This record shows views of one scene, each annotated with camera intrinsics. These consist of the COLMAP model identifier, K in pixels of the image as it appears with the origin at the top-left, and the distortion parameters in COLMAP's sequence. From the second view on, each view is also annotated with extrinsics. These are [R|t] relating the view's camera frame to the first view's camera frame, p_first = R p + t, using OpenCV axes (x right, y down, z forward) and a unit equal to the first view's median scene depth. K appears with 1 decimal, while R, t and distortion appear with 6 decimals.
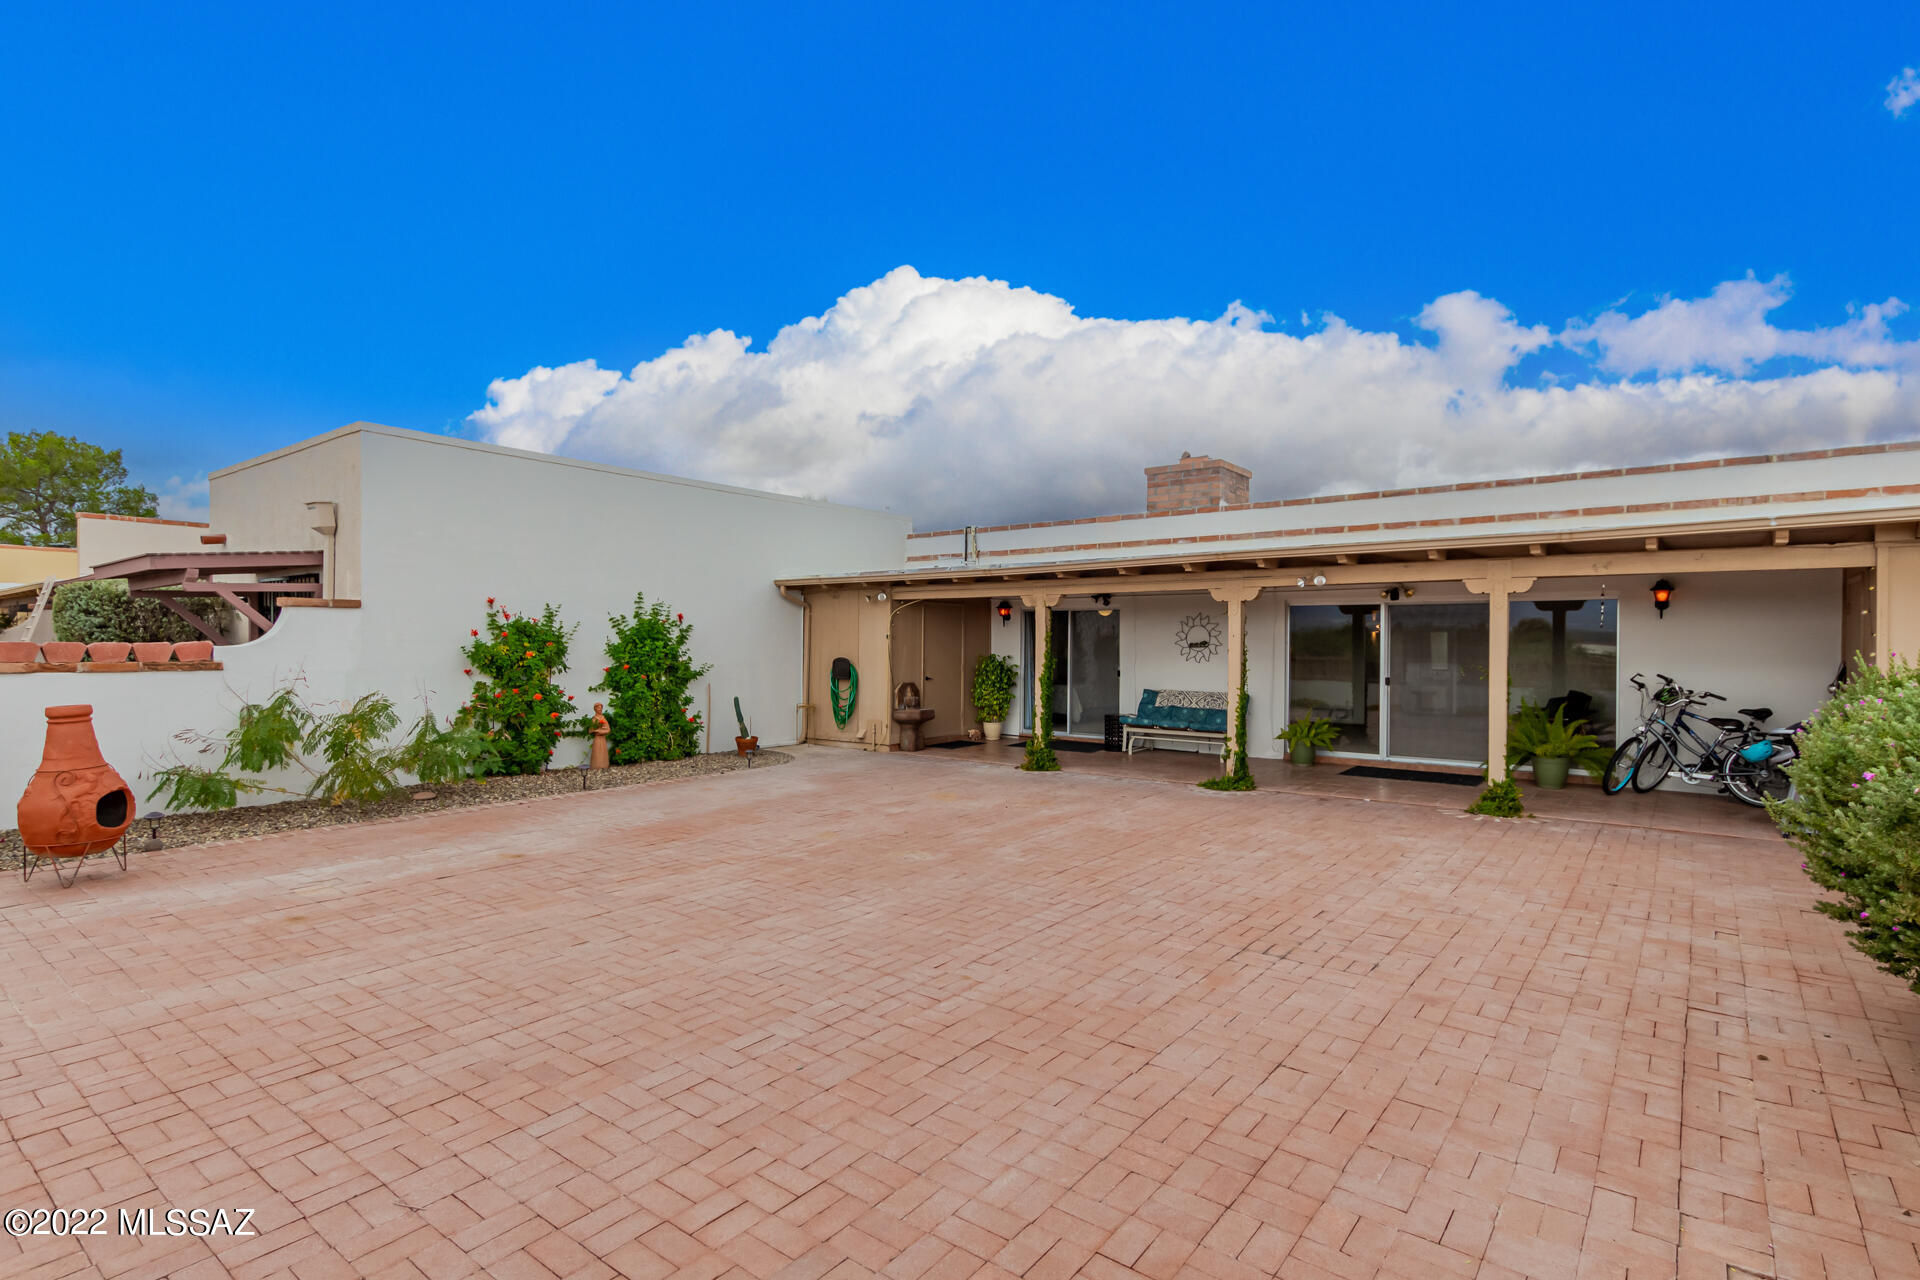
lens RADIAL K [[944.7, 0, 972.7], [0, 944.7, 633.1], [0, 0, 1]] dist [0.014190, 0.001044]
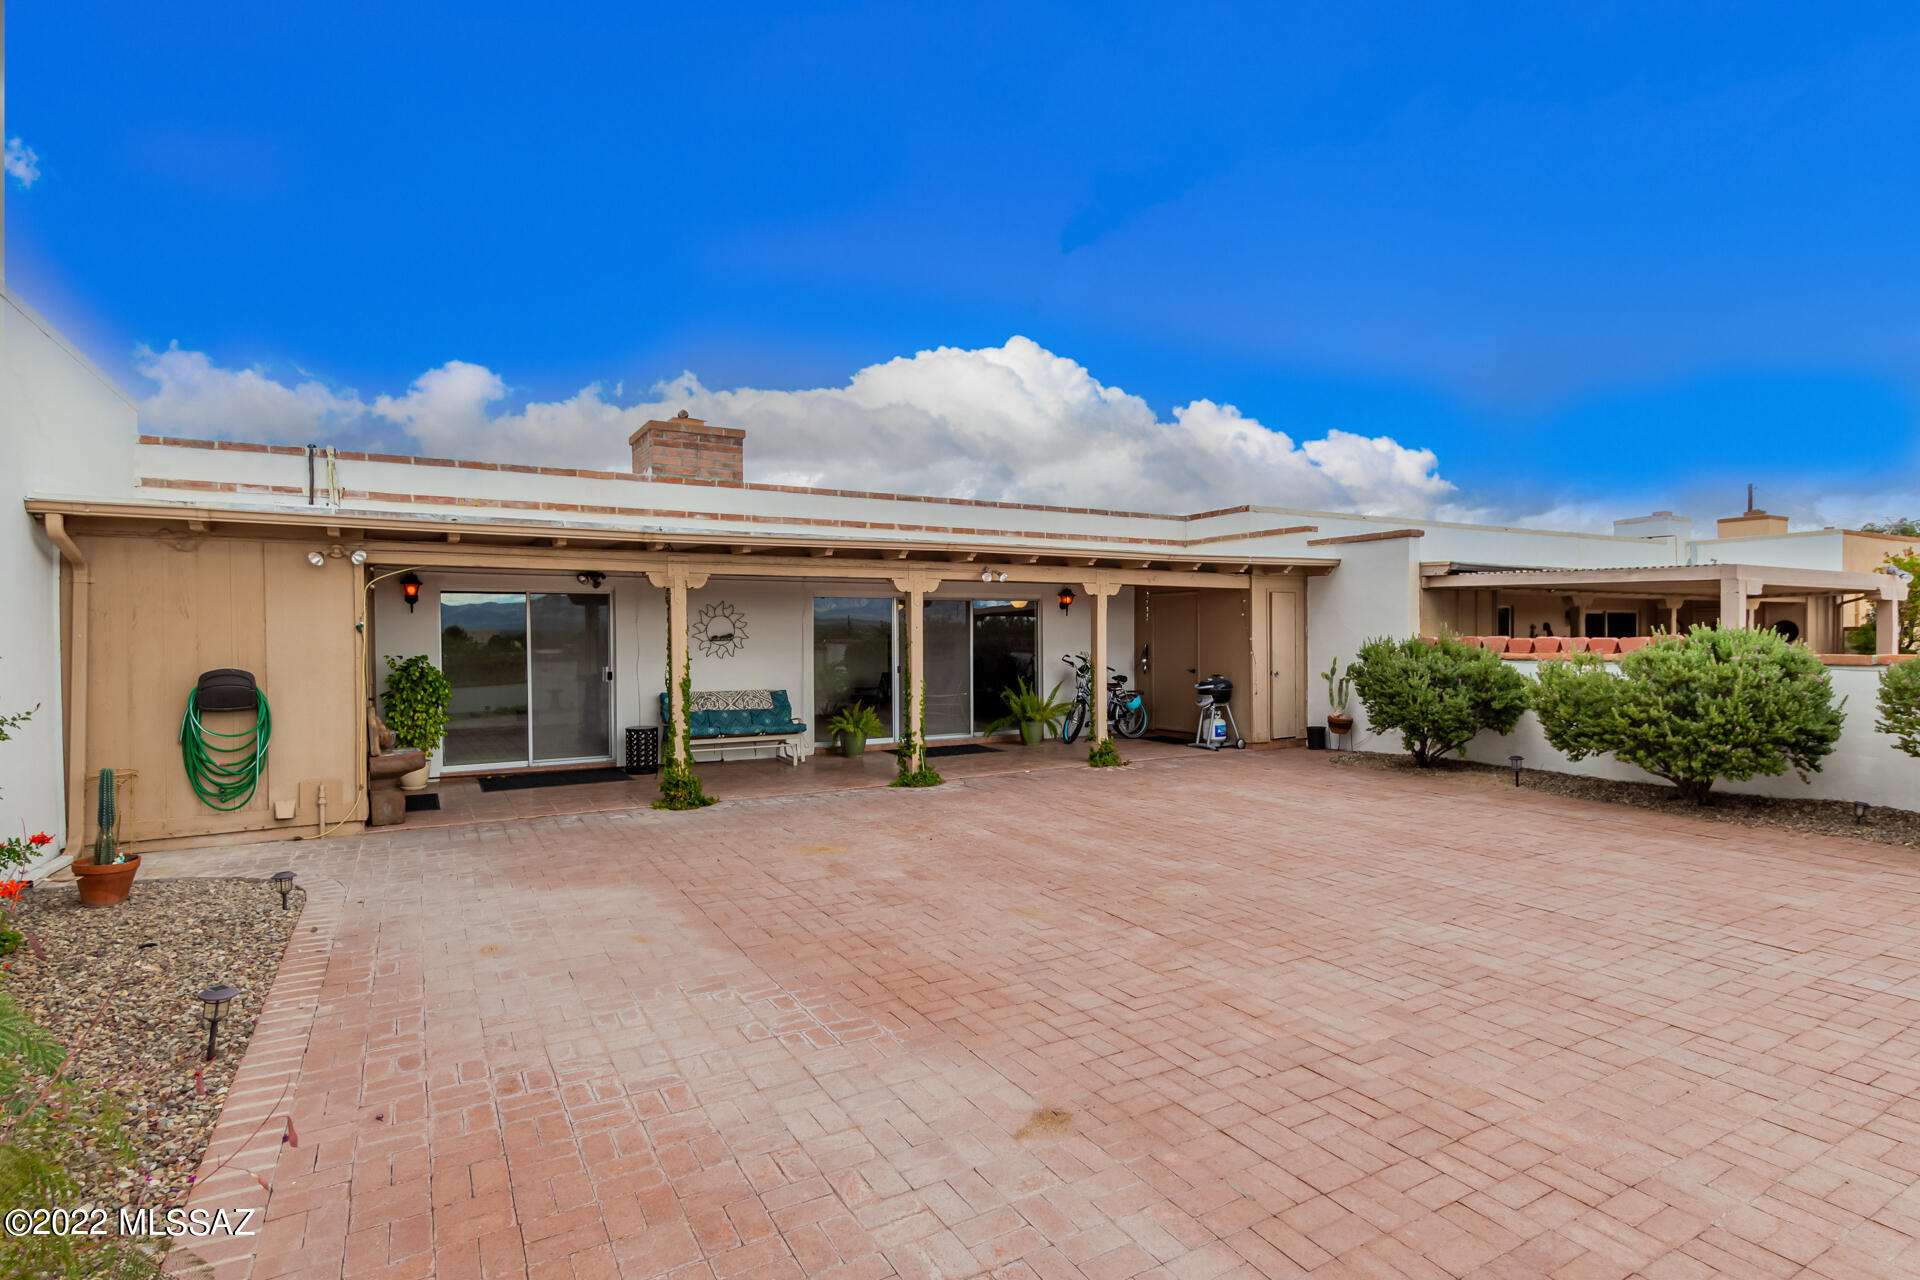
lens RADIAL K [[944.7, 0, 959.7], [0, 944.7, 638.7], [0, 0, 1]] dist [0.014190, 0.001044]
pose [[0.382614, -0.010378, 0.923850, -0.523656], [-0.003468, 0.999914, 0.012669, 0.001585], [-0.923902, -0.008051, 0.382545, 0.500567]]
